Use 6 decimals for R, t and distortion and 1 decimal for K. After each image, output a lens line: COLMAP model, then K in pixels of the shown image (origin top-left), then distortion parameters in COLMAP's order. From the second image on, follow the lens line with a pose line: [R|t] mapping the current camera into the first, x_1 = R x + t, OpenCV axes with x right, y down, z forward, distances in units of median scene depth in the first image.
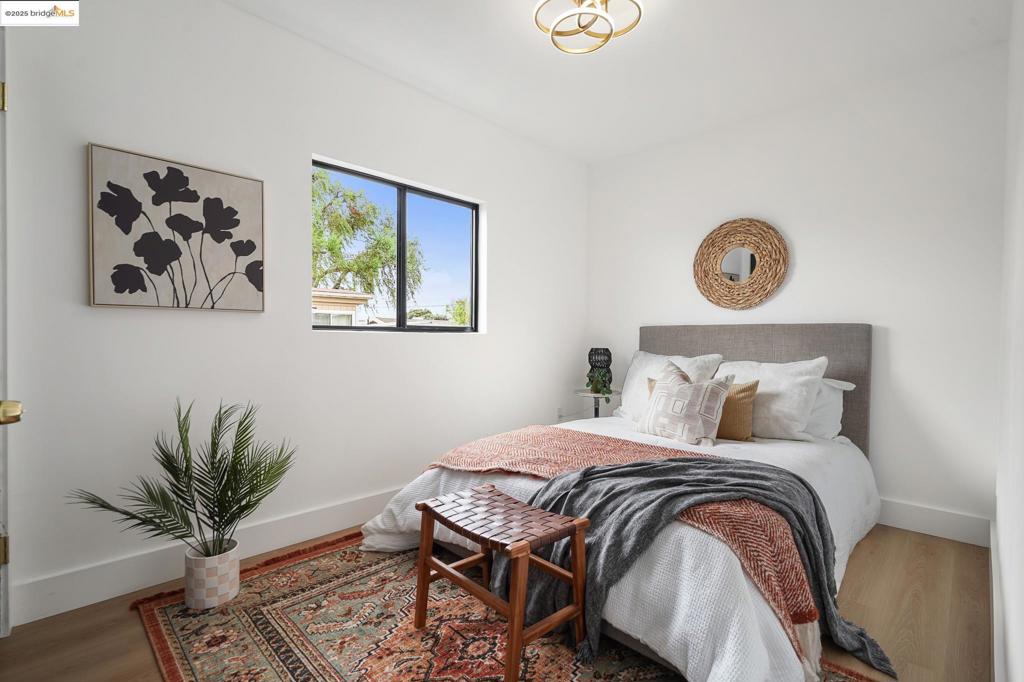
lens RADIAL K [[473.7, 0, 503.8], [0, 473.7, 344.4], [0, 0, 1]] dist [-0.001071, 0.000078]
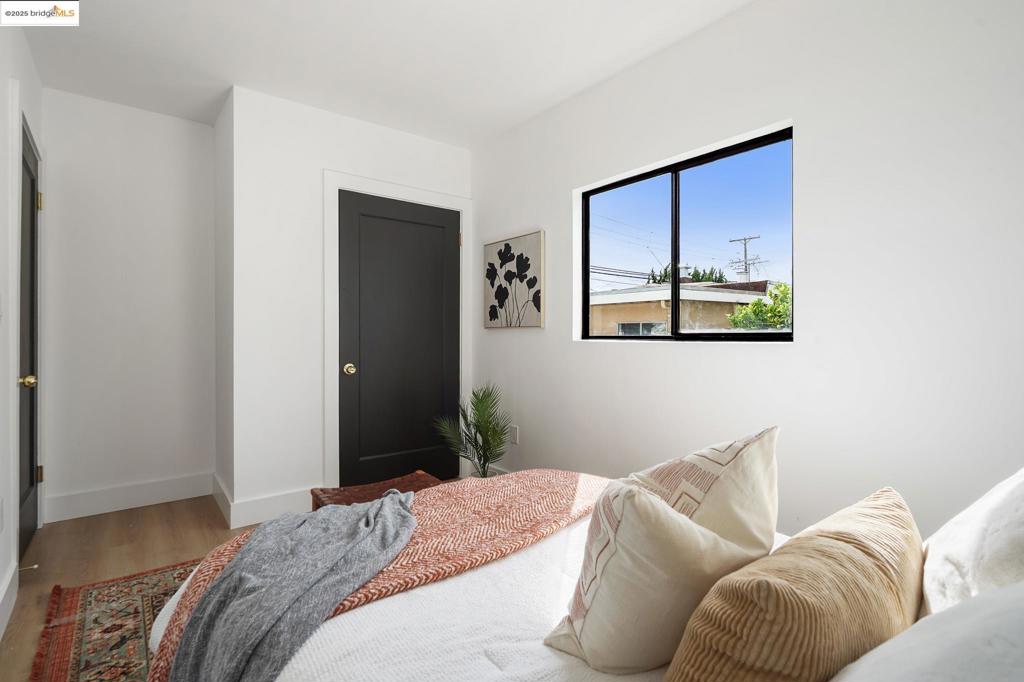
lens RADIAL K [[473.7, 0, 503.8], [0, 473.7, 344.4], [0, 0, 1]] dist [-0.001071, 0.000078]
pose [[-0.095999, -0.000224, -0.995381, 0.922430], [-0.025612, 0.999669, 0.002245, -0.020371], [0.995052, 0.025710, -0.095973, 1.112769]]
